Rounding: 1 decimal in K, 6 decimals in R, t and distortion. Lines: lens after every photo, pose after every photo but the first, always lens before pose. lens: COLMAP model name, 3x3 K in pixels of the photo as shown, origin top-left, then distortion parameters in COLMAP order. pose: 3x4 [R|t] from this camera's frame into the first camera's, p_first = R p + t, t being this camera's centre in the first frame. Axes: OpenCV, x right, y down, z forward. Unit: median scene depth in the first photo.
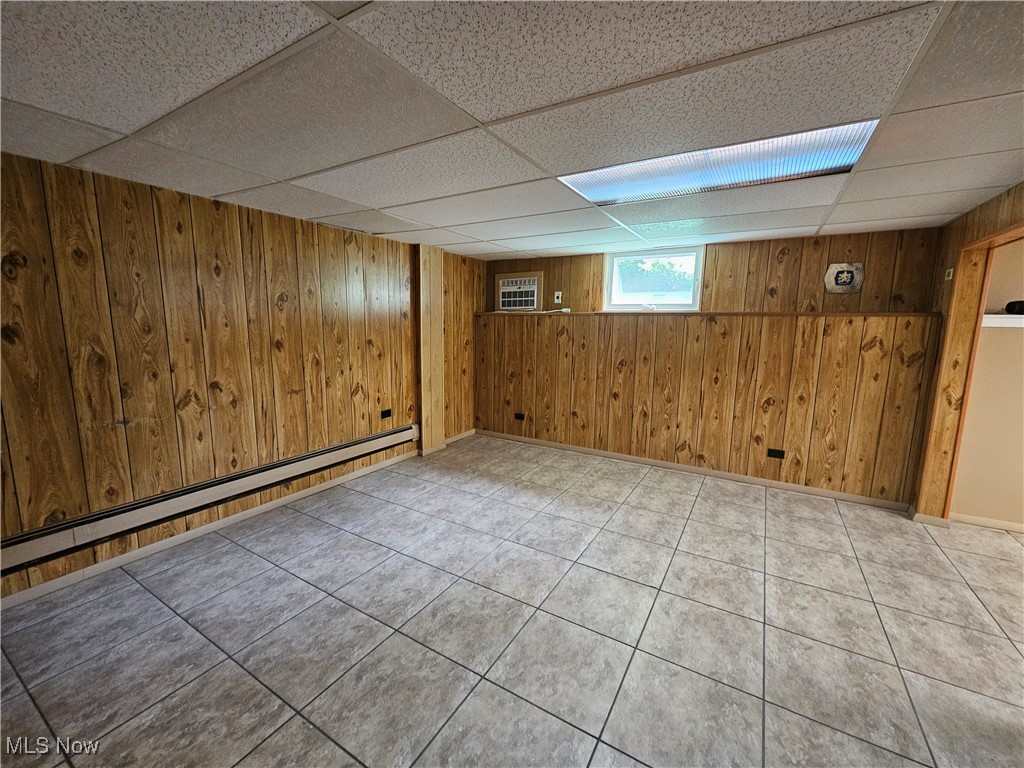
lens RADIAL K [[418.0, 0, 512.0], [0, 418.0, 384.0], [0, 0, 1]] dist [0.000550, -0.000095]
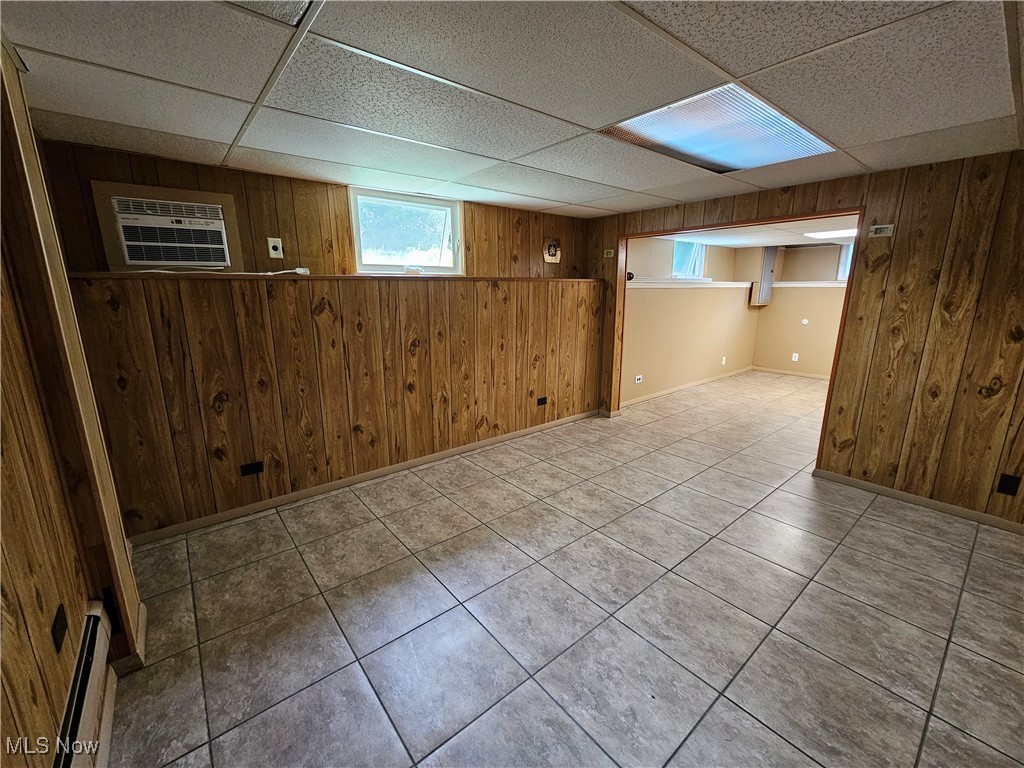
lens RADIAL K [[418.0, 0, 512.0], [0, 418.0, 384.0], [0, 0, 1]] dist [0.000550, -0.000095]
pose [[0.351178, -0.223231, 0.909308, -0.411169], [0.147789, 0.972205, 0.181595, -0.096101], [-0.924571, 0.070614, 0.374408, 0.587380]]
